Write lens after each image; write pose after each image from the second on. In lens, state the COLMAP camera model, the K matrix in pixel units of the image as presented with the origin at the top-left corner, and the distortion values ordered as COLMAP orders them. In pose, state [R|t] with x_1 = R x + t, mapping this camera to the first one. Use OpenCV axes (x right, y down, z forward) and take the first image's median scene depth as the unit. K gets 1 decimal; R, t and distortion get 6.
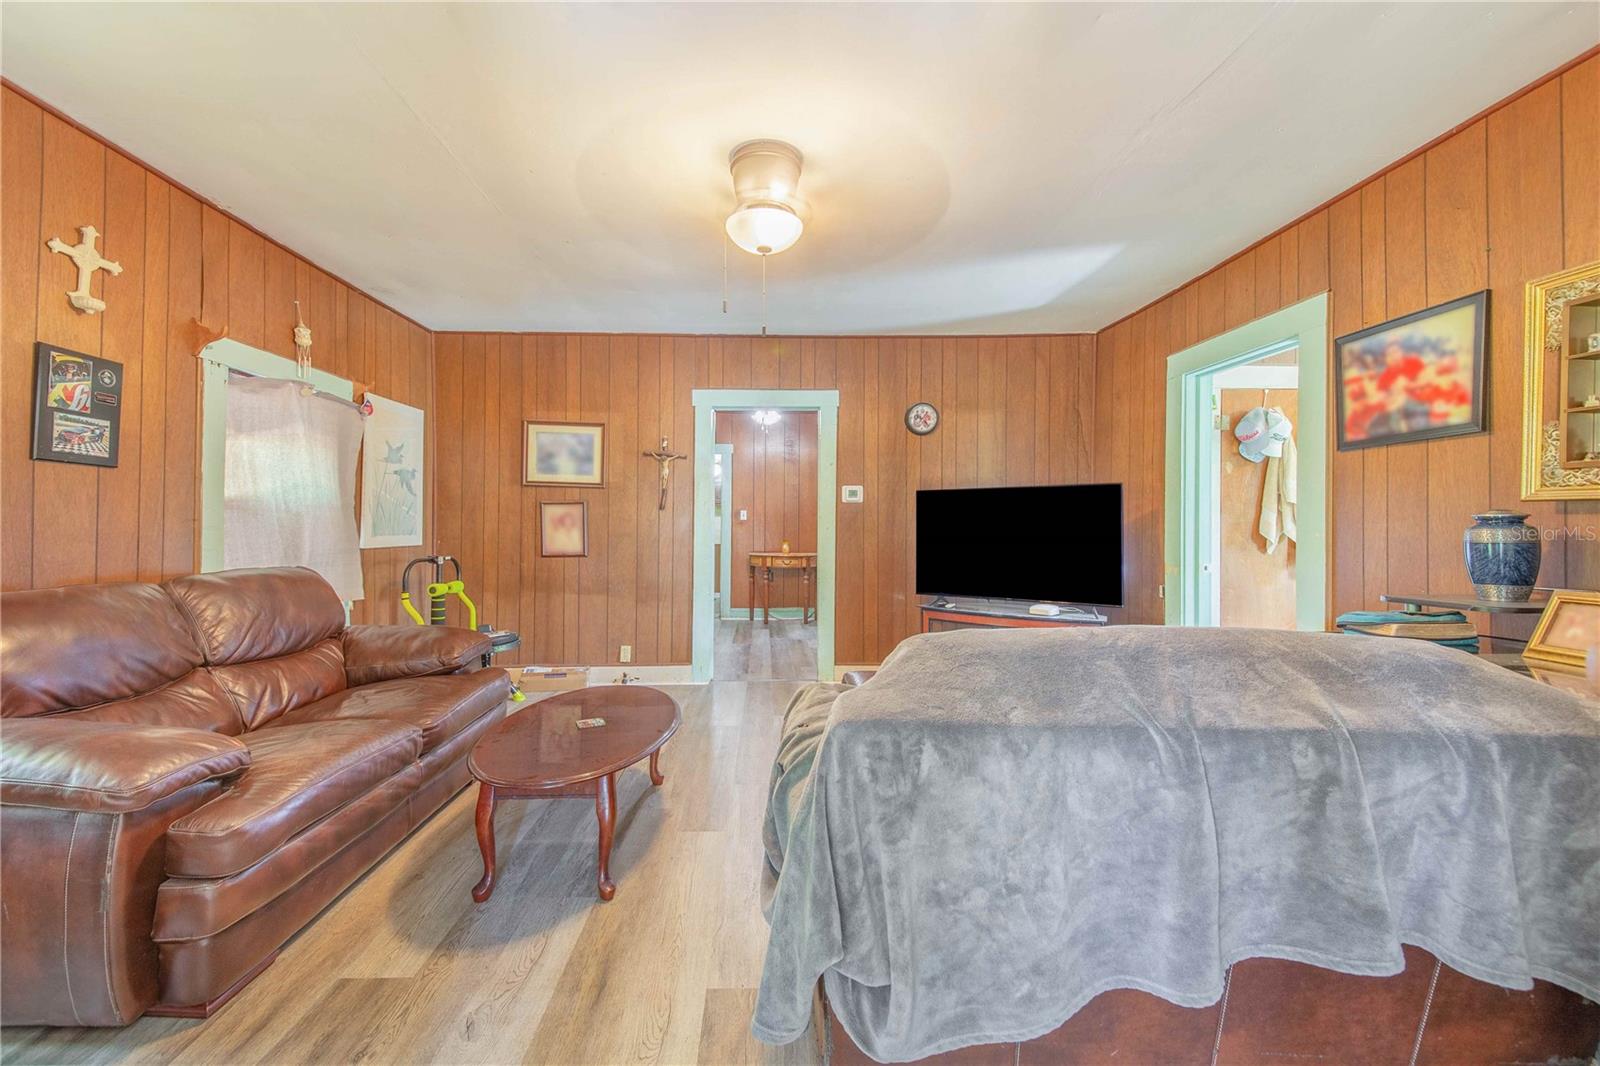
lens RADIAL K [[634.6, 0, 792.9], [0, 634.6, 522.8], [0, 0, 1]] dist [0.026731, -0.009178]
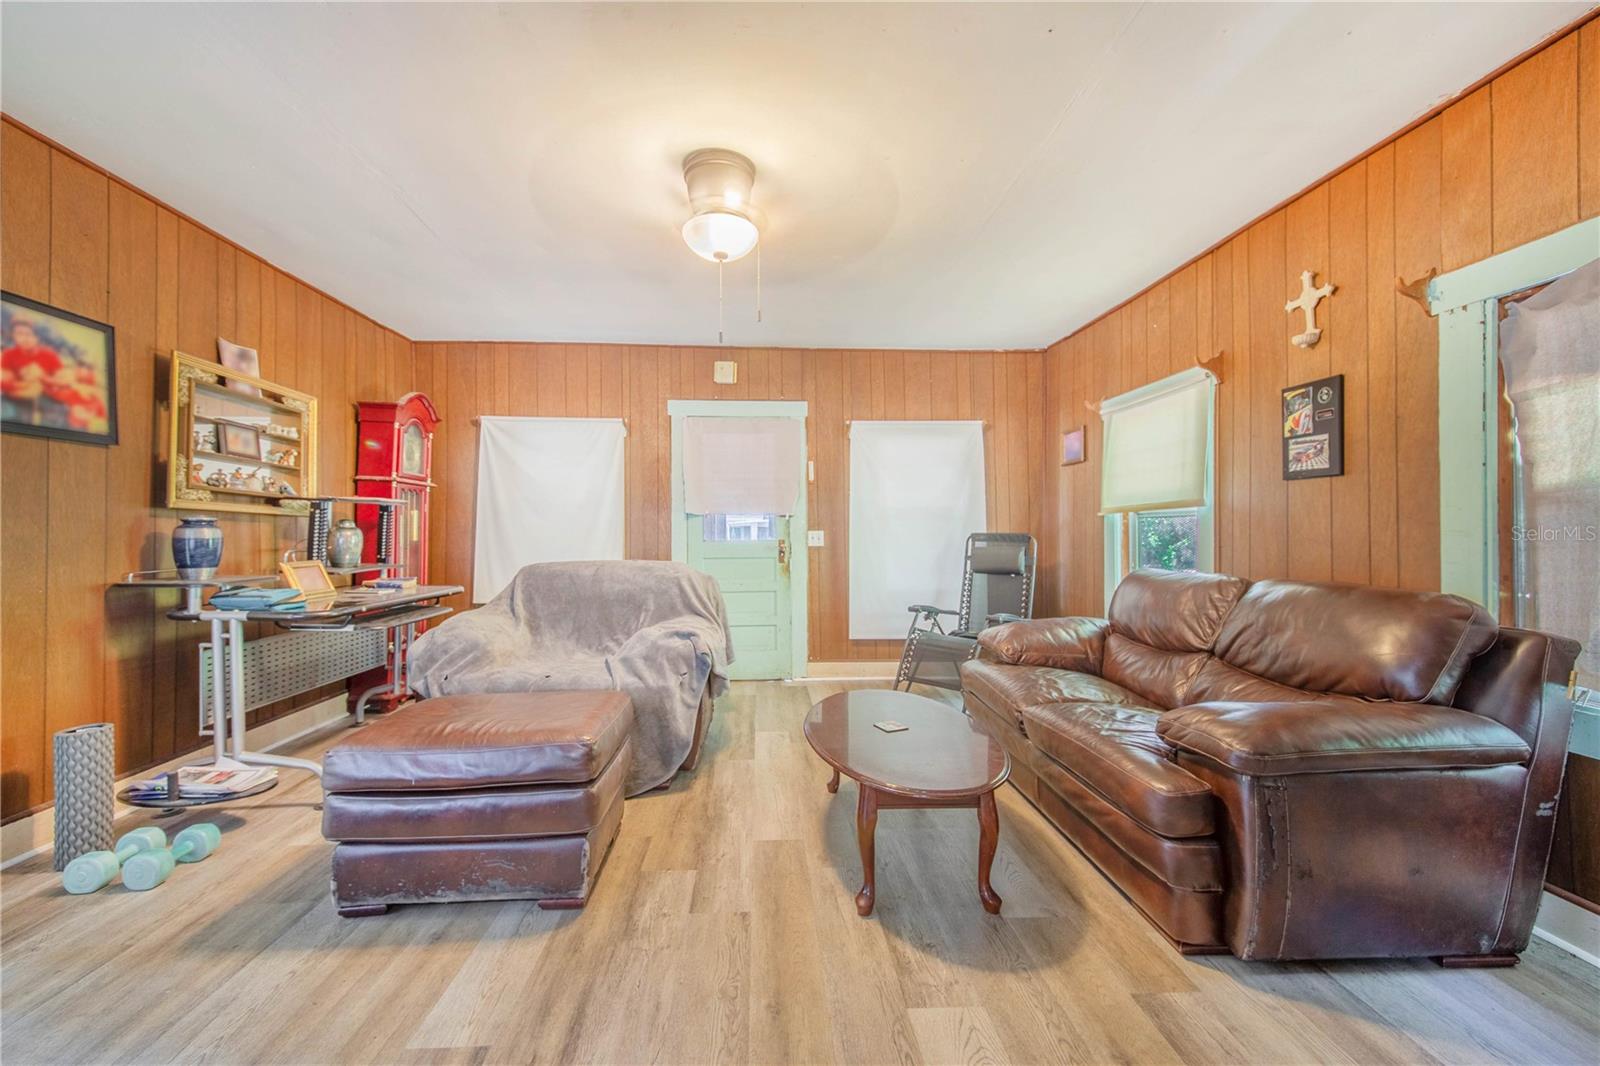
lens RADIAL K [[634.6, 0, 792.9], [0, 634.6, 522.8], [0, 0, 1]] dist [0.026731, -0.009178]
pose [[-0.999871, -0.005043, -0.015249, -0.132675], [-0.004735, 0.999785, -0.020168, 0.014952], [0.015348, -0.020094, -0.999680, 1.821928]]
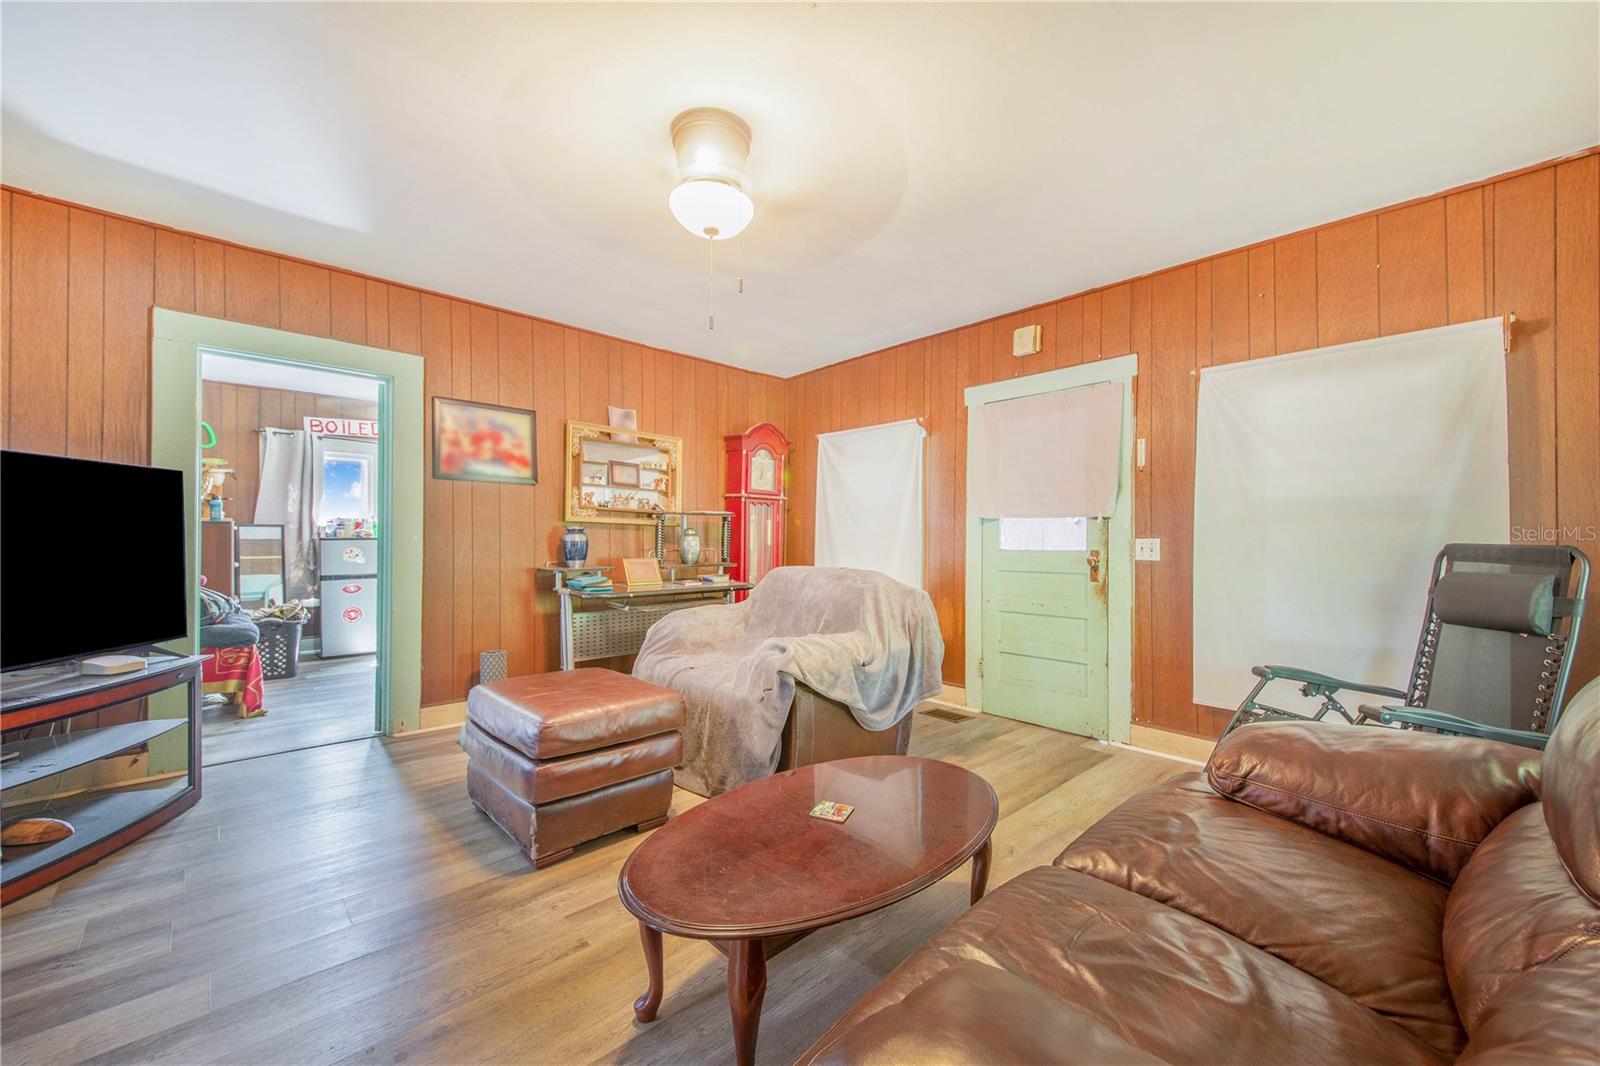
lens RADIAL K [[634.4, 0, 798.6], [0, 634.4, 541.6], [0, 0, 1]] dist [0.024564, -0.000126]
pose [[-0.645606, -0.010661, 0.763596, -0.757104], [-0.013432, 0.999906, 0.002603, 0.013489], [-0.763553, -0.008576, -0.645689, 1.349748]]
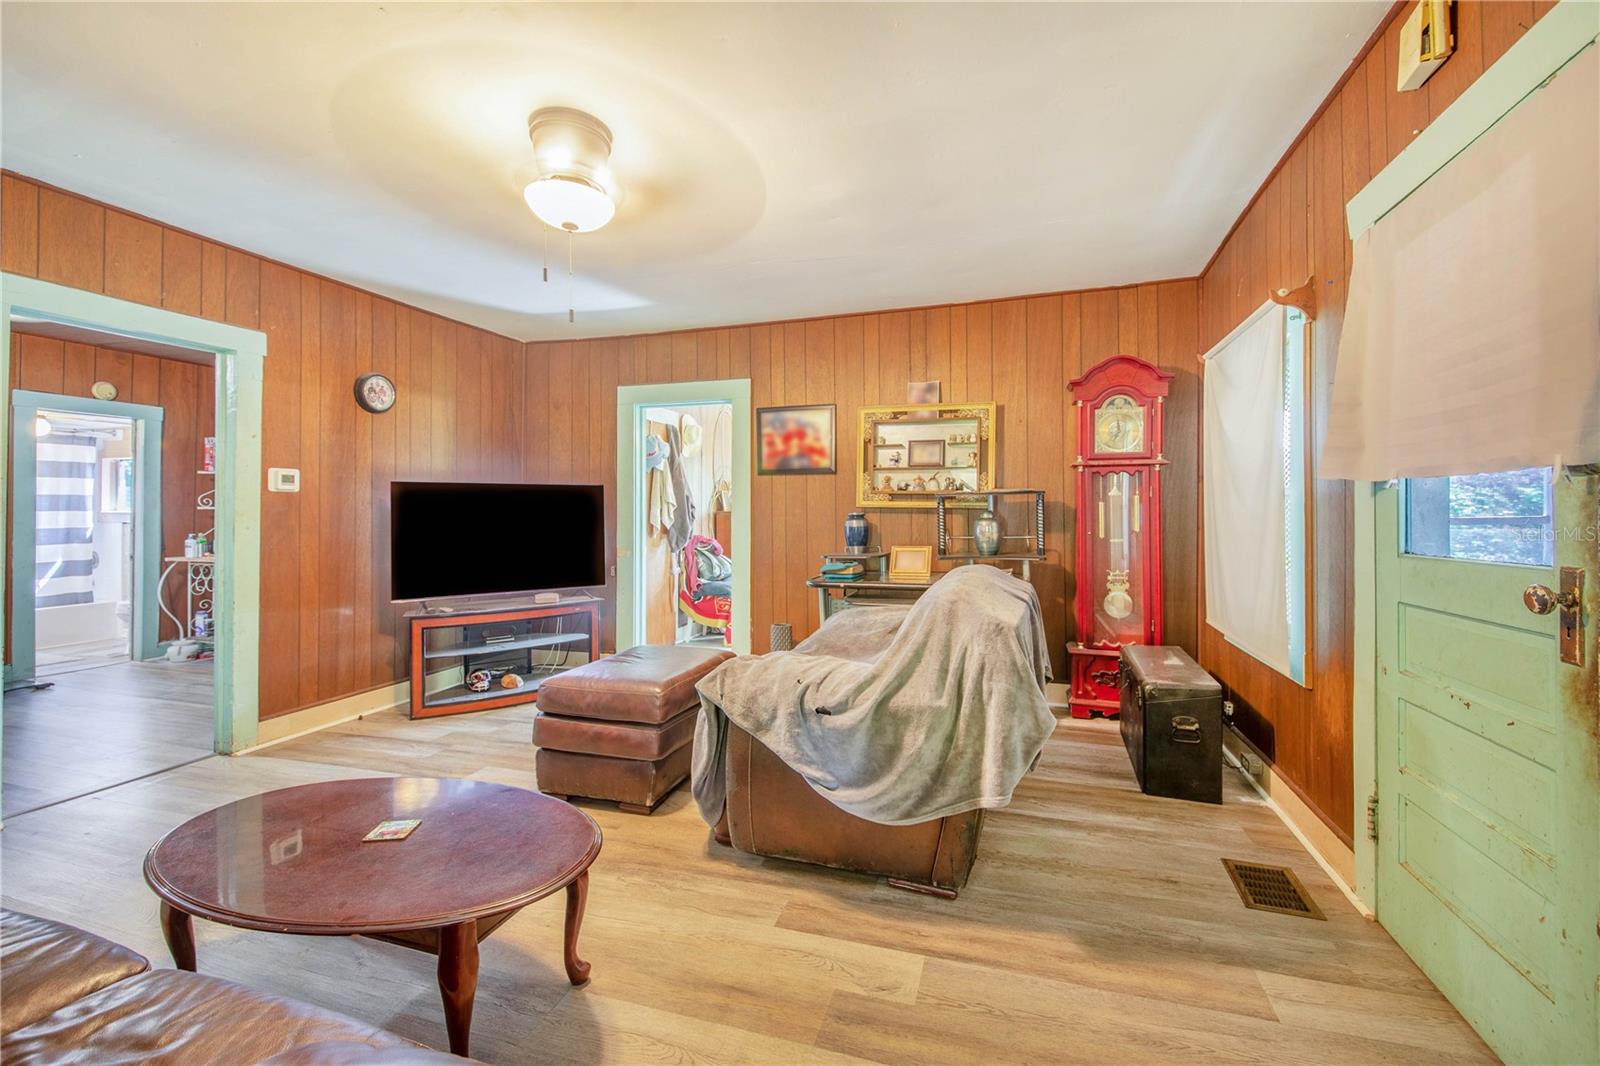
lens RADIAL K [[645.0, 0, 799.5], [0, 645.0, 511.3], [0, 0, 1]] dist [0.053056, -0.027521]
pose [[0.340413, 0.000143, 0.940276, -0.745143], [0.001450, 0.999999, -0.000677, -0.014354], [-0.940275, 0.001593, 0.340413, 0.333952]]
